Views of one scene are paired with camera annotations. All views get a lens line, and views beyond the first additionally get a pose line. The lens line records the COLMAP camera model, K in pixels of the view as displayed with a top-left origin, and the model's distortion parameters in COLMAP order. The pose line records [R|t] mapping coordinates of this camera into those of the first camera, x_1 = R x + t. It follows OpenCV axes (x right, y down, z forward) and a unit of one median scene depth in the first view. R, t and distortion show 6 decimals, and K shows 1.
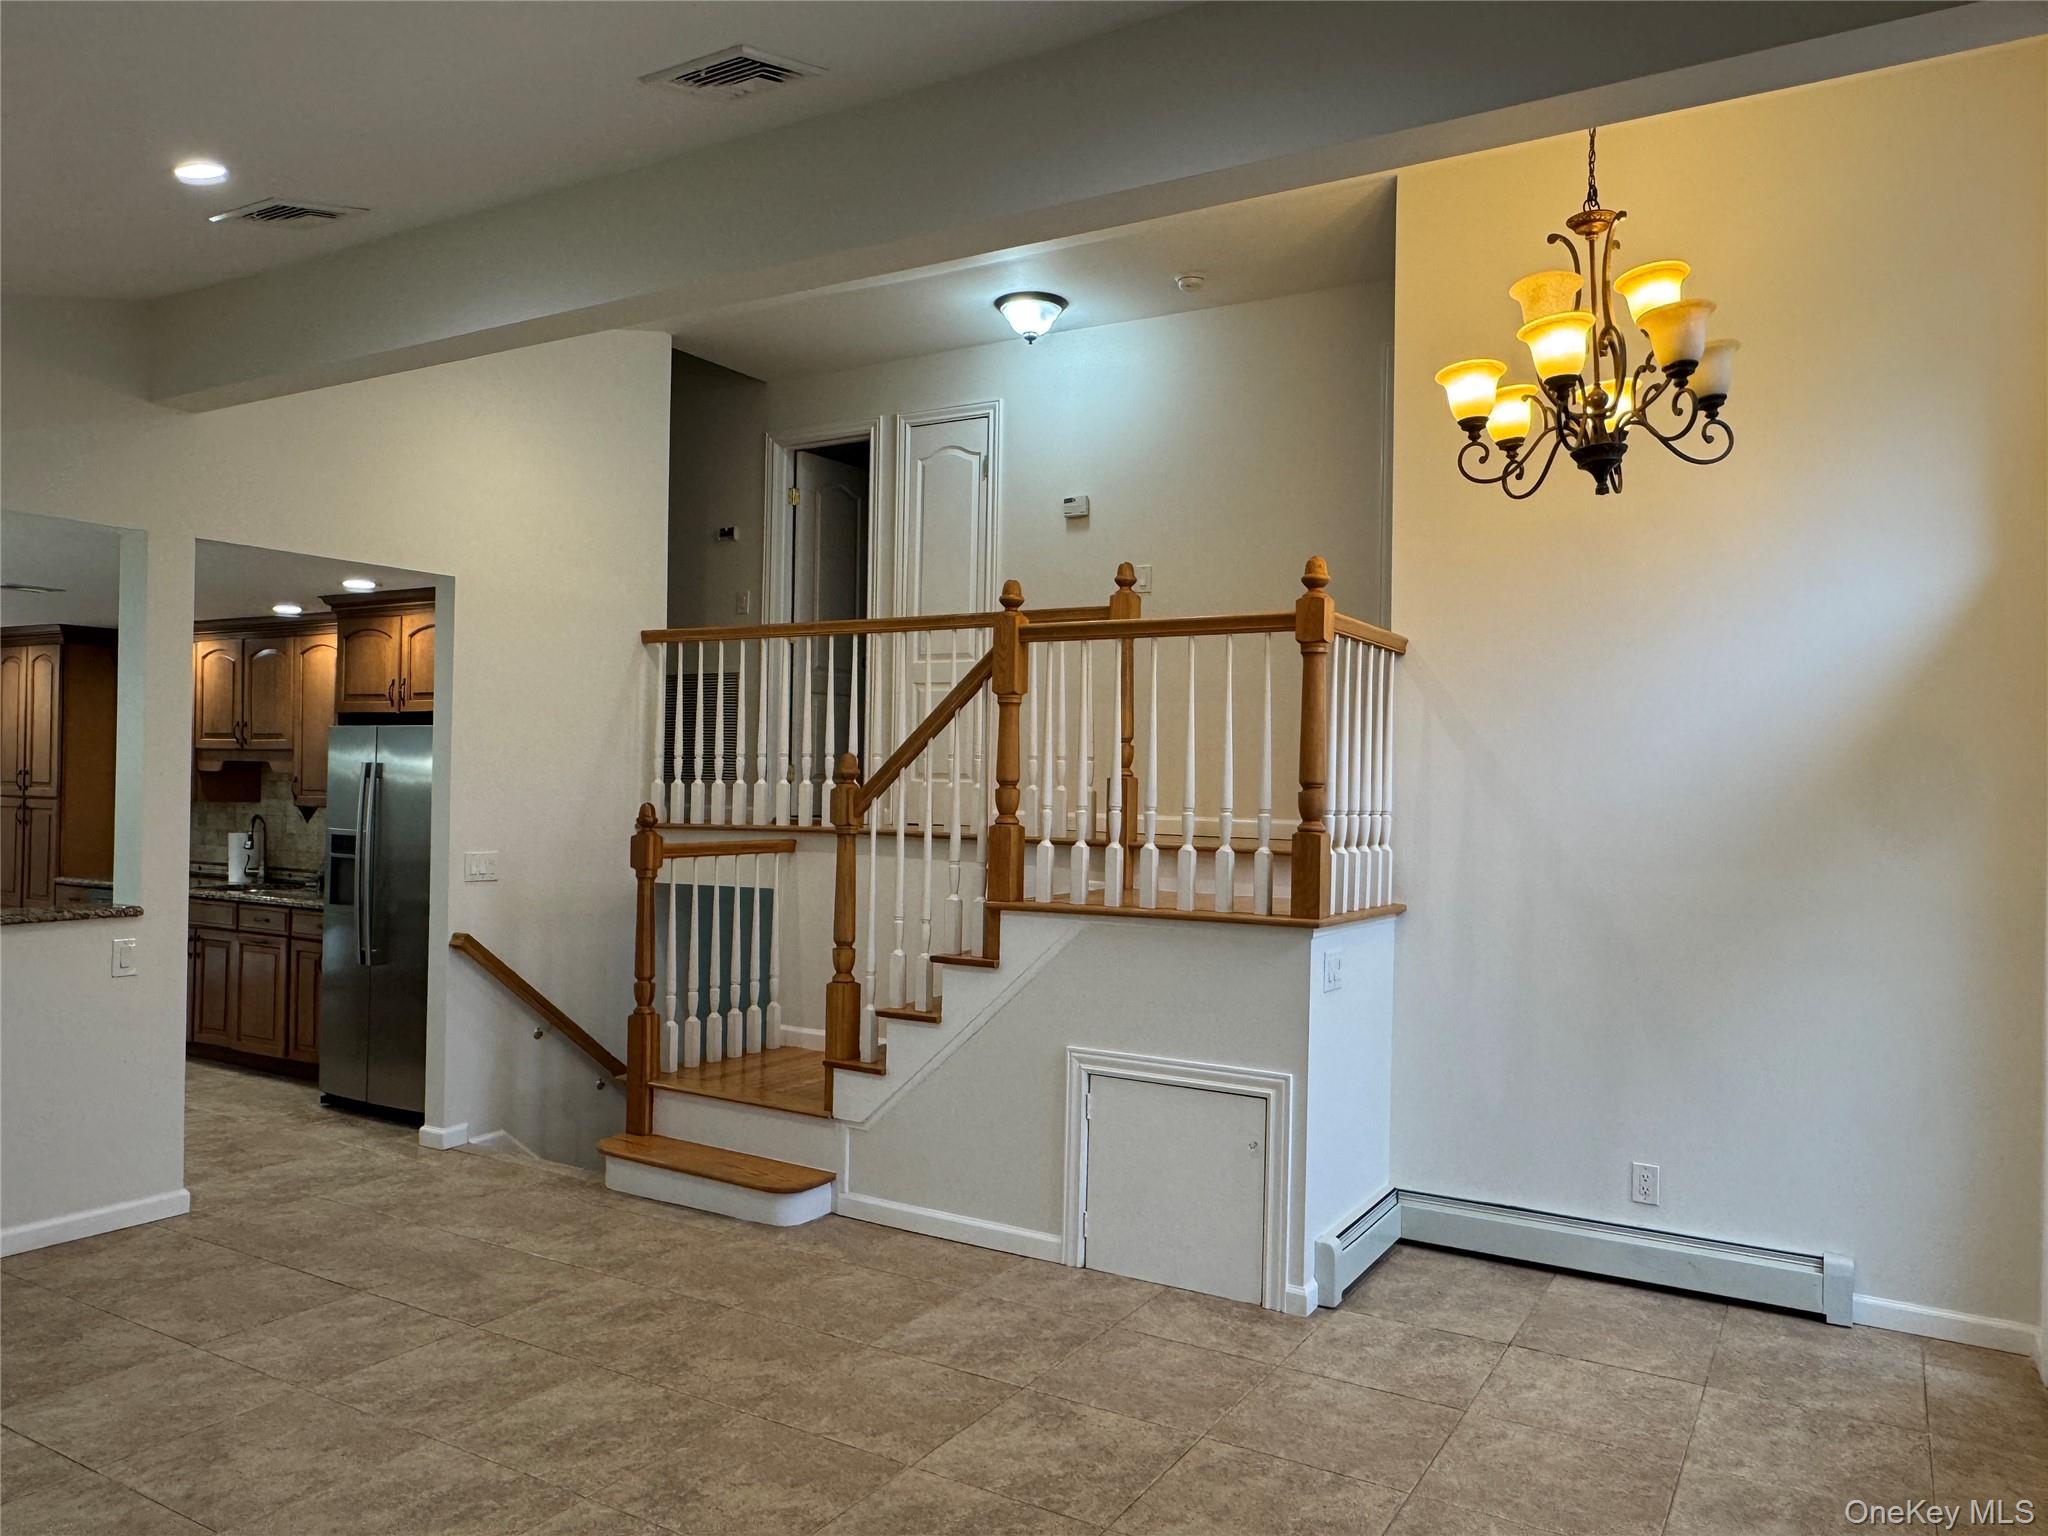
lens RADIAL K [[1432.2, 0, 1021.7], [0, 1432.2, 776.9], [0, 0, 1]] dist [-0.003607, 0.004165]
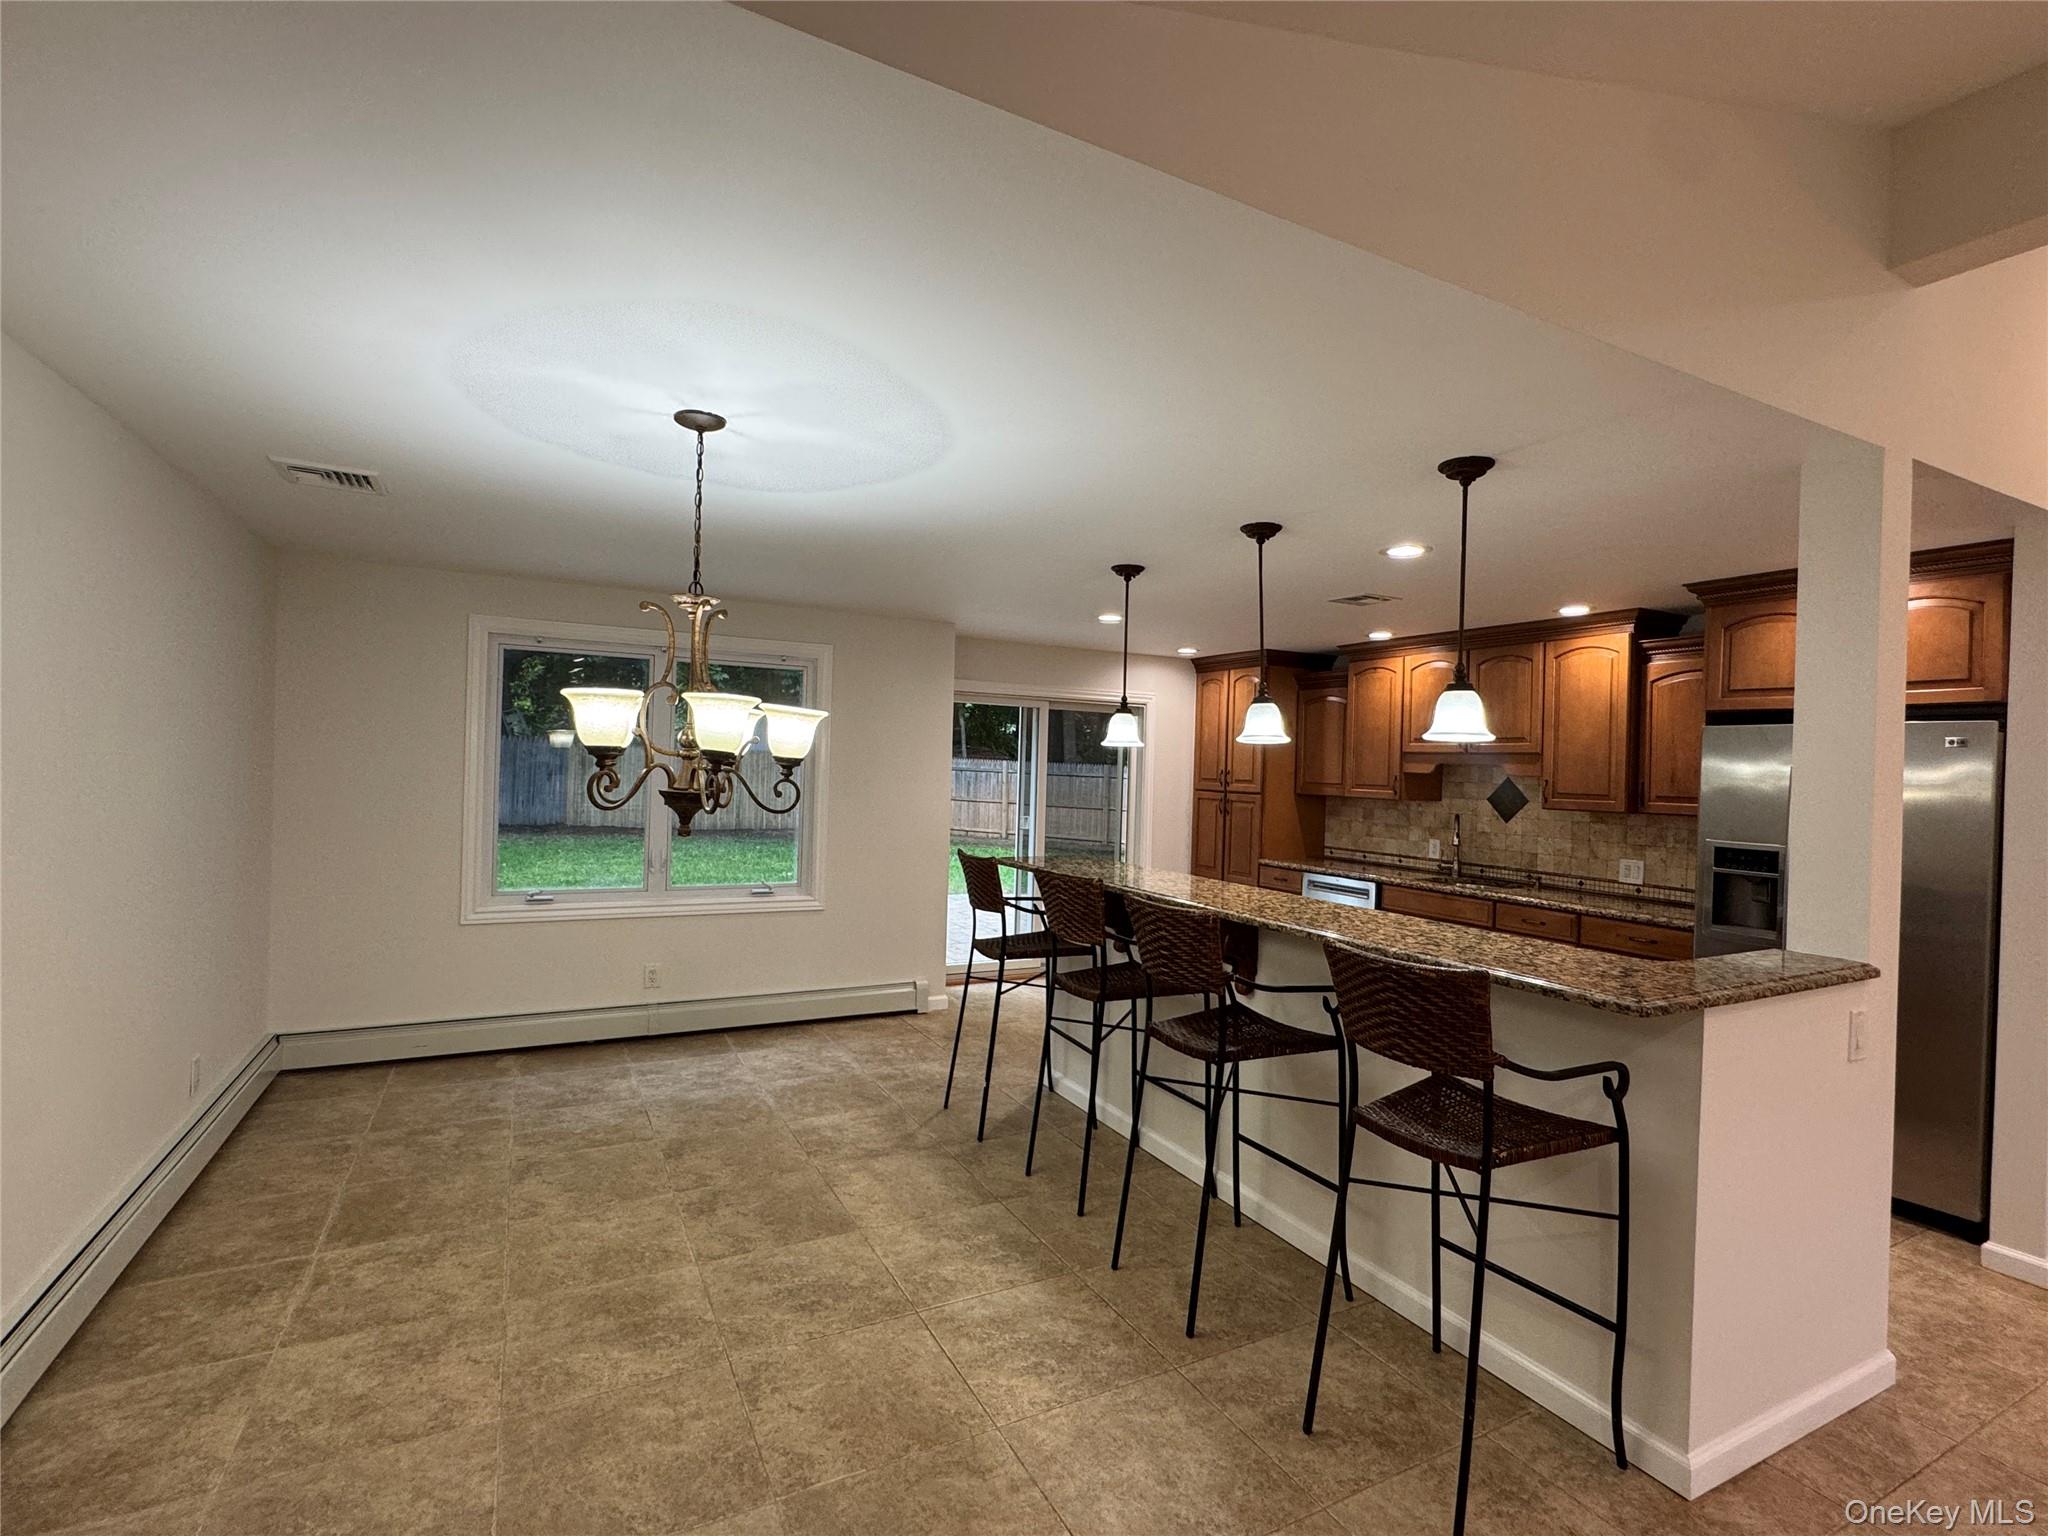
lens RADIAL K [[948.2, 0, 1021.6], [0, 948.2, 769.2], [0, 0, 1]] dist [-0.003227, 0.000399]
pose [[0.852490, 0.009877, -0.522650, -0.702428], [-0.013267, 0.999908, -0.002743, -0.001304], [0.522575, 0.009272, 0.852543, 0.349570]]
